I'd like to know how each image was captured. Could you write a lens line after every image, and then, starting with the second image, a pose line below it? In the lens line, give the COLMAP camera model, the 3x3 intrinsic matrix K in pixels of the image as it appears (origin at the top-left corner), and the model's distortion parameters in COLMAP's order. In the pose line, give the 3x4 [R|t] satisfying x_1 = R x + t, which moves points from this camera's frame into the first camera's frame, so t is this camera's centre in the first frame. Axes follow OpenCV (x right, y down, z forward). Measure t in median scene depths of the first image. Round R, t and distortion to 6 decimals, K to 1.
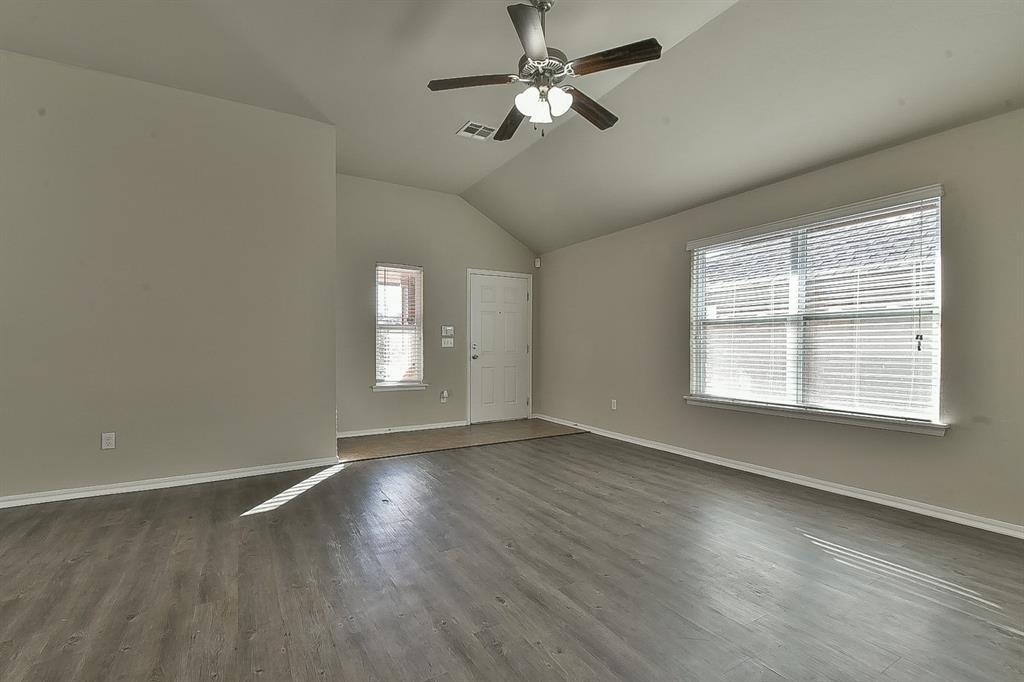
lens RADIAL K [[444.3, 0, 494.9], [0, 444.3, 342.9], [0, 0, 1]] dist [-0.000650, -0.000080]
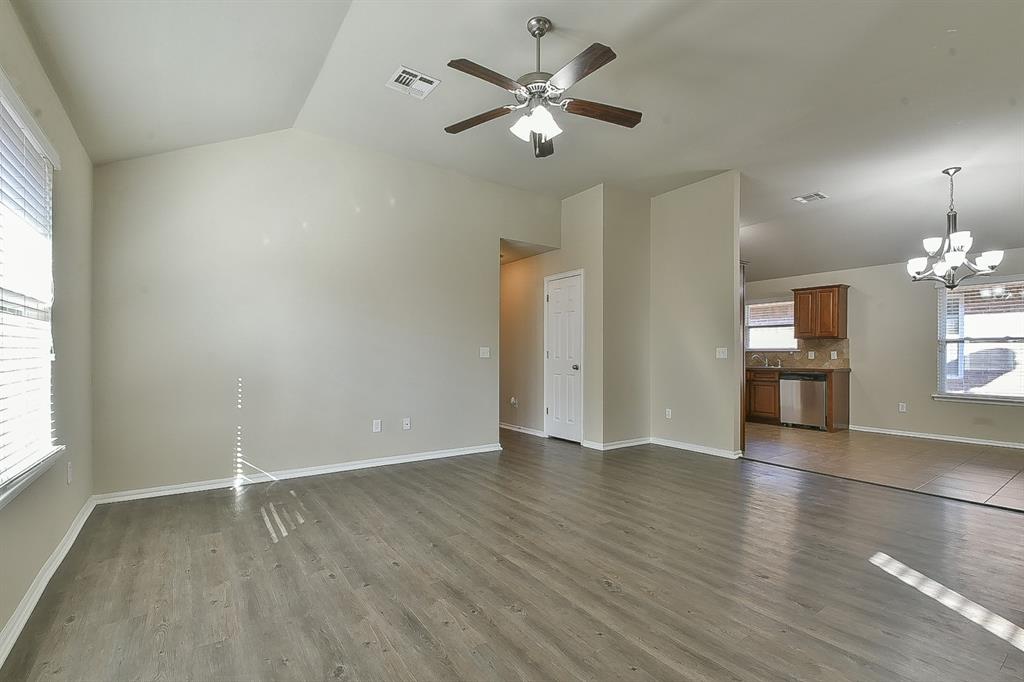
lens RADIAL K [[461.2, 0, 512.6], [0, 461.2, 351.9], [0, 0, 1]] dist [-0.001503, -0.000482]
pose [[-0.992927, -0.007498, -0.118491, 0.223761], [-0.006822, 0.999958, -0.006113, 0.004841], [0.118532, -0.005262, -0.992936, 1.593008]]
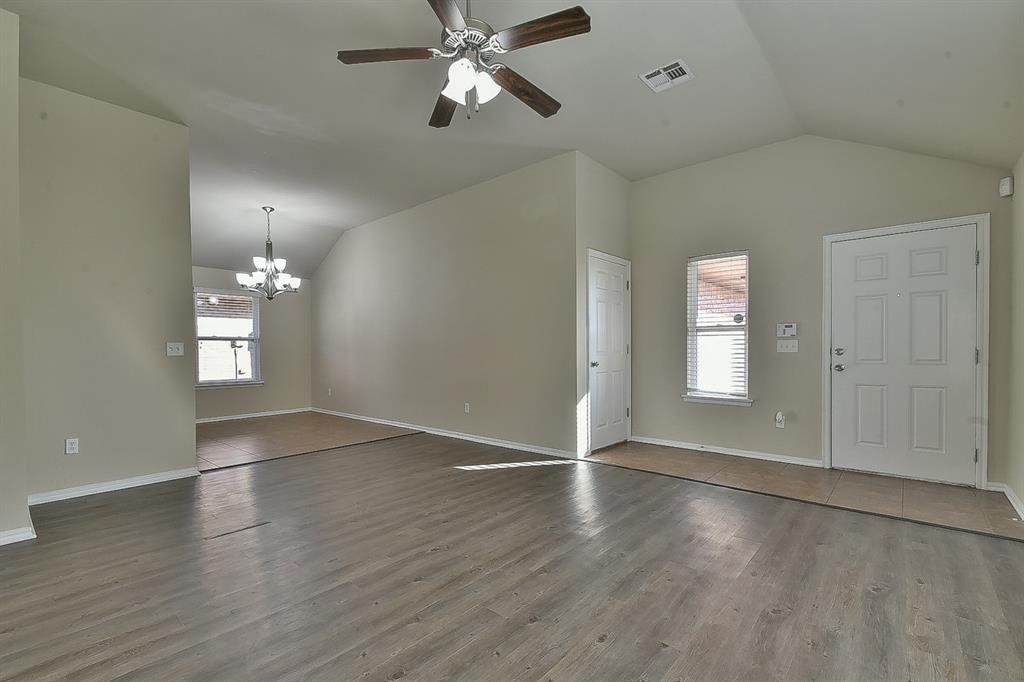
lens RADIAL K [[440.3, 0, 510.2], [0, 440.3, 349.8], [0, 0, 1]] dist [-0.001492, -0.000384]
pose [[0.339379, -0.000563, -0.940650, 0.750320], [0.007748, 0.999968, 0.002197, 0.000290], [0.940618, -0.008034, 0.339372, 0.598077]]
